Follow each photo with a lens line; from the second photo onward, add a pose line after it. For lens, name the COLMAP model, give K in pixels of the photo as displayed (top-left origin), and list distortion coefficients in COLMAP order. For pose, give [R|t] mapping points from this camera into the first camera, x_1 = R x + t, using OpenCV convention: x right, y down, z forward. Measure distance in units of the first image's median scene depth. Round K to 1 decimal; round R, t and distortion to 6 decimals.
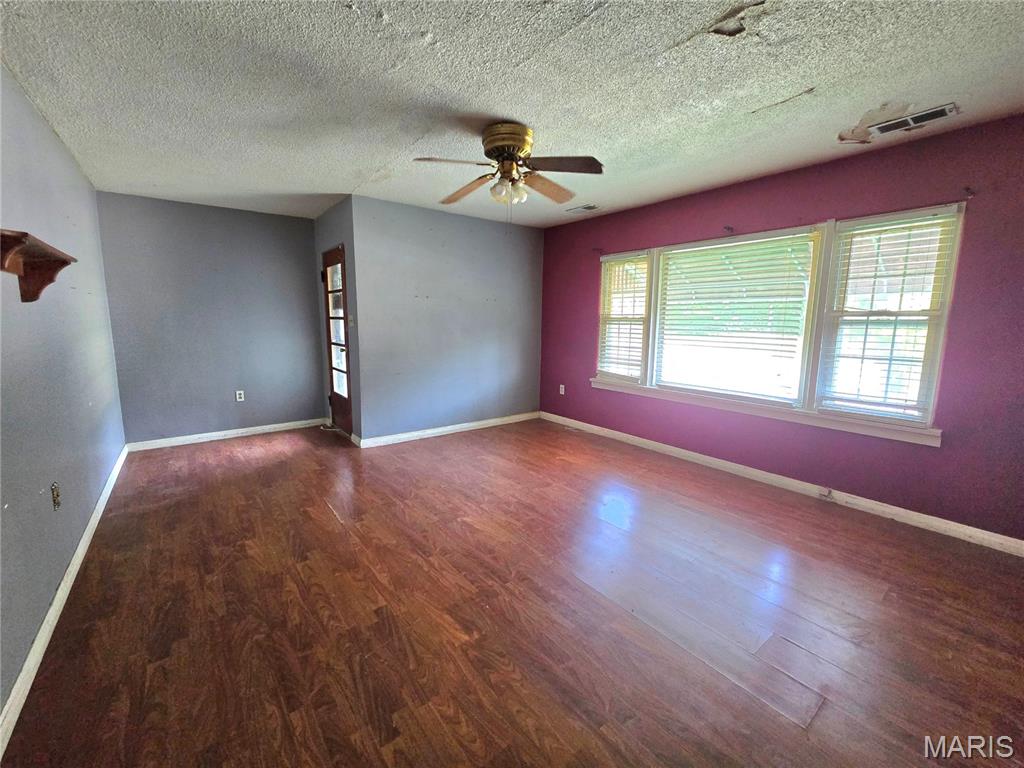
lens RADIAL K [[417.4, 0, 512.0], [0, 417.4, 384.0], [0, 0, 1]] dist [0.002514, -0.007831]
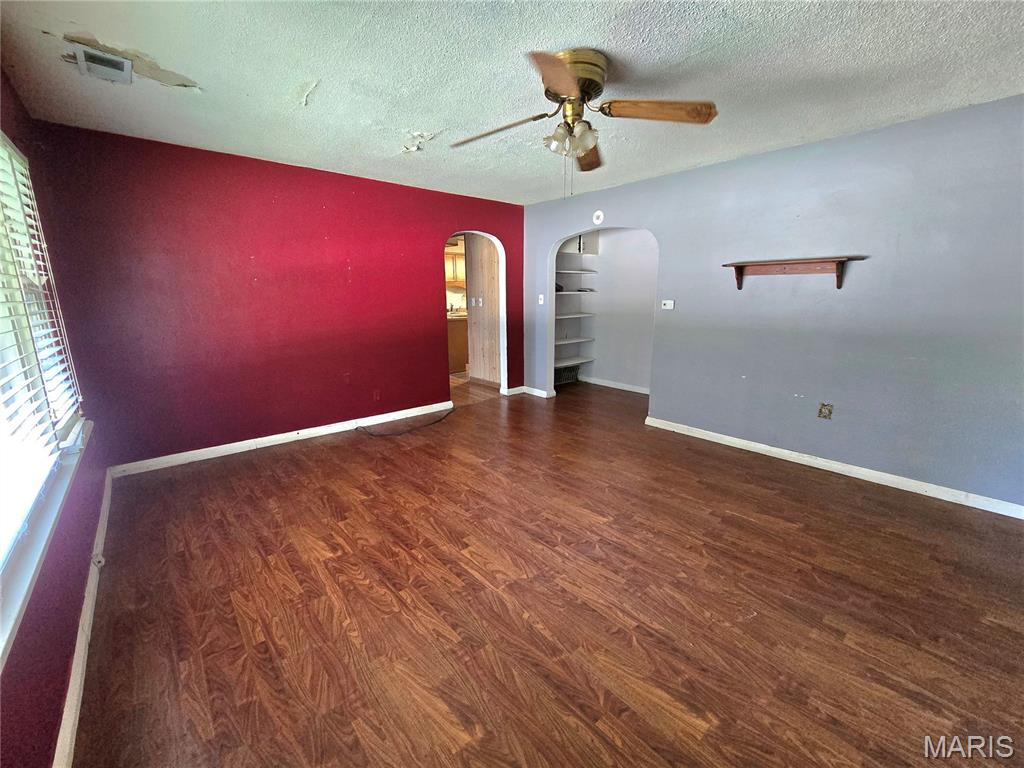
lens RADIAL K [[417.4, 0, 512.0], [0, 417.4, 384.0], [0, 0, 1]] dist [0.002514, -0.007831]
pose [[-0.998362, 0.006208, -0.056883, 0.149036], [-0.014549, 0.933889, 0.357267, -0.292127], [0.055340, 0.357510, -0.932268, 1.820503]]
